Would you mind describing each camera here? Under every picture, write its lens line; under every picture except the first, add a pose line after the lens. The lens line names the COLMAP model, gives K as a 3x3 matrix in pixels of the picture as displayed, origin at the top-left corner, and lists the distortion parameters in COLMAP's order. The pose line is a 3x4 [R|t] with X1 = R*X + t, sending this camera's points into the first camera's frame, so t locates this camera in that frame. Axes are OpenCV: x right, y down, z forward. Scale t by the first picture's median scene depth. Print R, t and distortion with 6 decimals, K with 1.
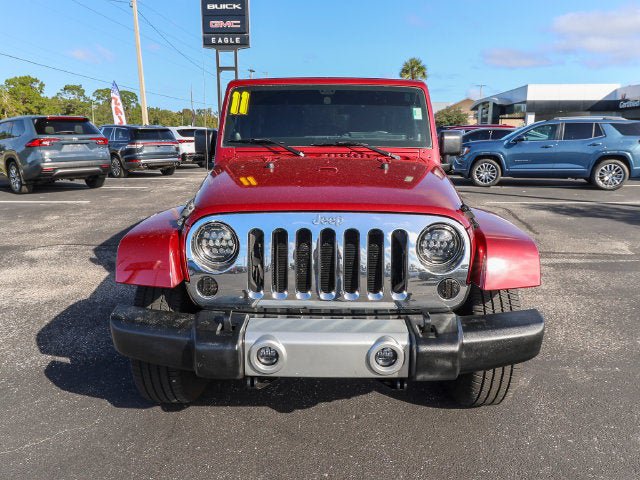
lens RADIAL K [[460.1, 0, 319.7], [0, 460.1, 241.7], [0, 0, 1]] dist [0.003030, -0.003026]
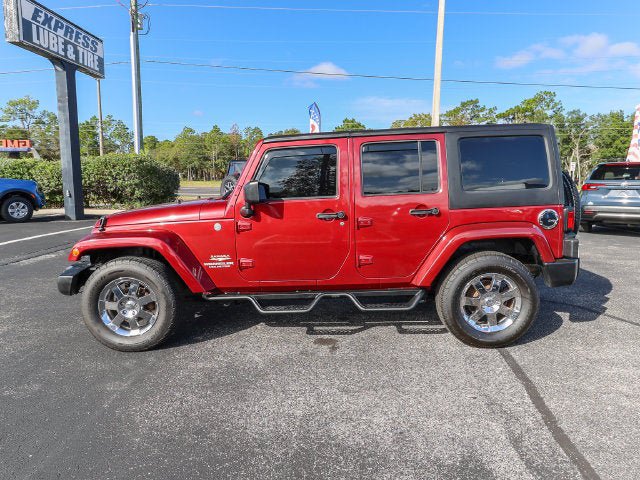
lens RADIAL K [[439.0, 0, 323.6], [0, 439.0, 240.4], [0, 0, 1]] dist [0.010024, -0.010762]
pose [[-0.006583, 0.145336, -0.989360, 0.161434], [-0.230666, 0.962479, 0.142922, -0.035124], [0.973011, 0.229152, 0.027188, 0.139939]]
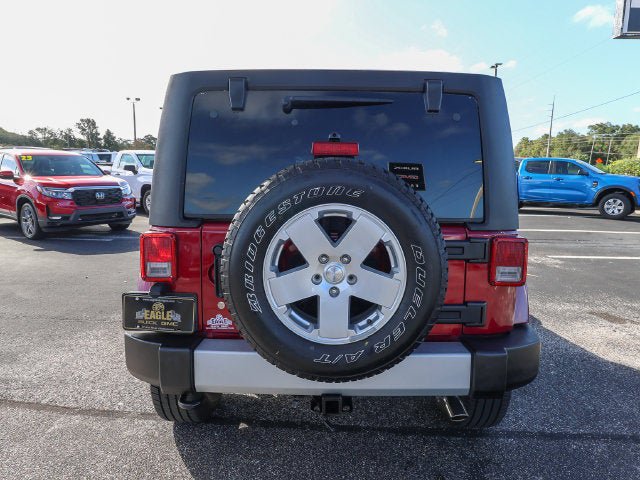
lens RADIAL K [[439.0, 0, 320.7], [0, 439.0, 237.4], [0, 0, 1]] dist [0.010024, -0.010762]
pose [[-0.999884, -0.014249, 0.005350, 0.003688], [-0.011143, 0.924766, 0.380373, -0.067638], [-0.010367, 0.380269, -0.924818, 0.273956]]
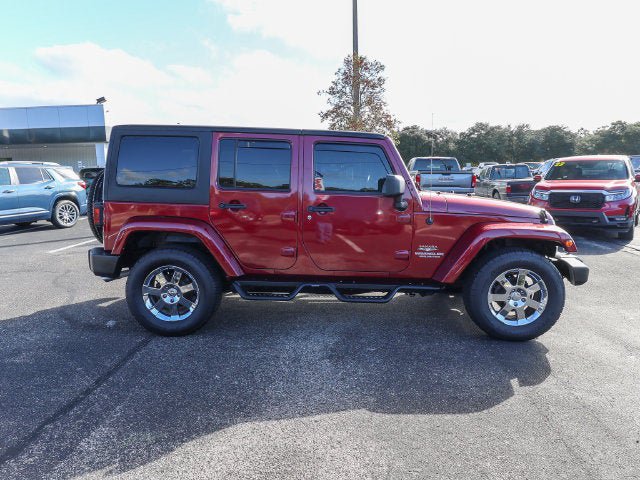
lens RADIAL K [[439.0, 0, 320.1], [0, 439.0, 234.6], [0, 0, 1]] dist [0.010024, -0.010762]
pose [[0.023483, -0.139938, 0.989882, -0.163945], [0.241083, 0.961726, 0.130238, -0.034548], [-0.970220, 0.235585, 0.056321, 0.138411]]
